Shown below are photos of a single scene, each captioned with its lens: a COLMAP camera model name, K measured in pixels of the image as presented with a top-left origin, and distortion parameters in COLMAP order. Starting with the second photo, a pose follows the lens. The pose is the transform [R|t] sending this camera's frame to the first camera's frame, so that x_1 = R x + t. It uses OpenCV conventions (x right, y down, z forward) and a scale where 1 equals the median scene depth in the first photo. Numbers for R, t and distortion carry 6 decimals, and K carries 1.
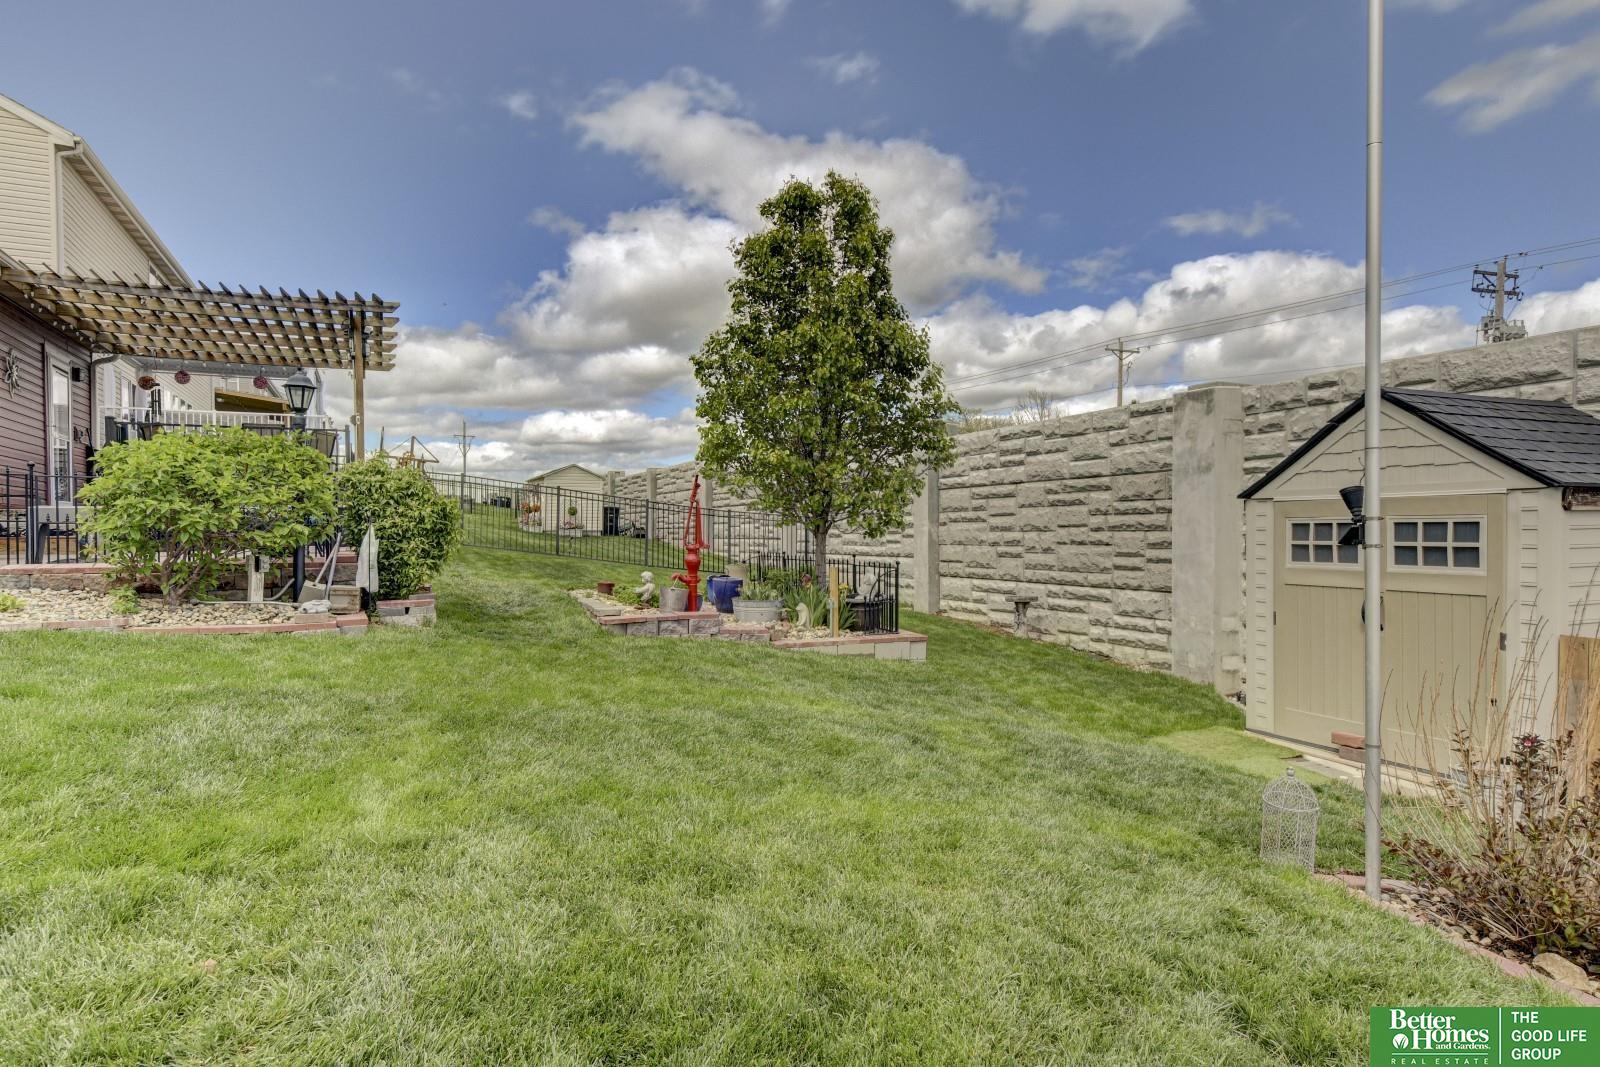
lens RADIAL K [[908.9, 0, 800.0], [0, 908.9, 533.5], [0, 0, 1]] dist [0.001245, 0.000536]
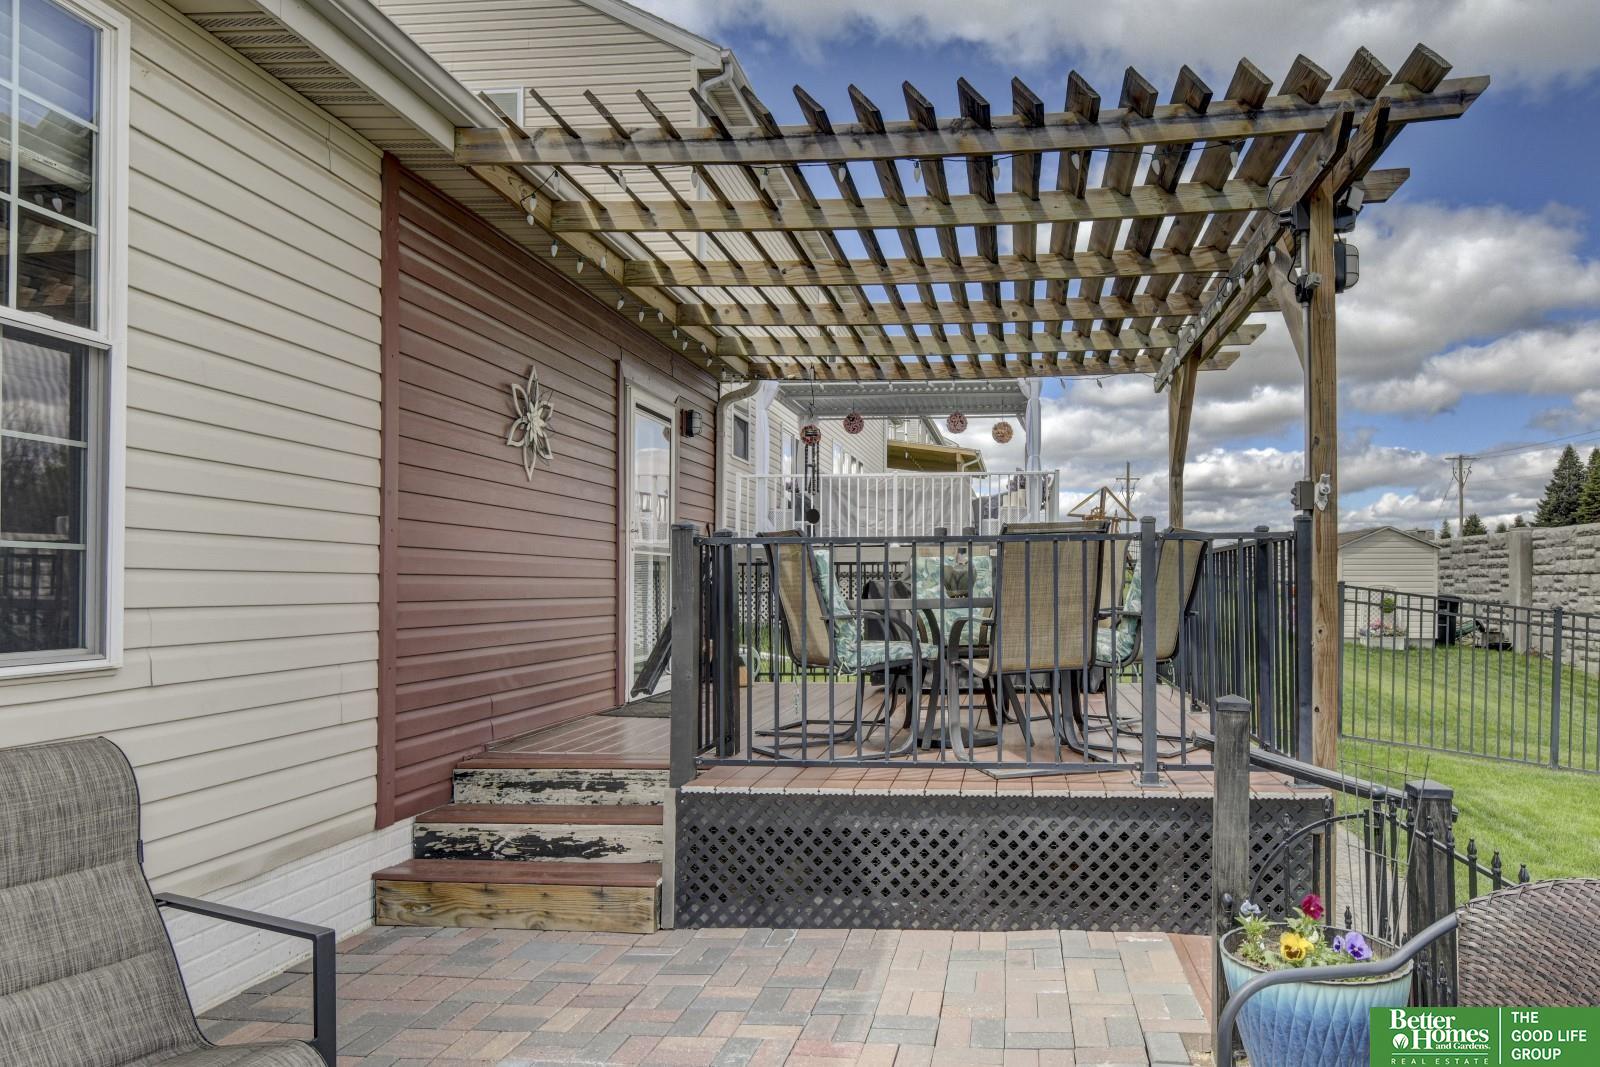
lens RADIAL K [[1050.4, 0, 800.0], [0, 1050.4, 533.5], [0, 0, 1]] dist [0.000410, -0.000196]
pose [[0.801325, -0.005634, -0.598203, -0.406812], [-0.024752, 0.998787, -0.042563, -0.092632], [0.597717, 0.048913, 0.800214, 0.591460]]
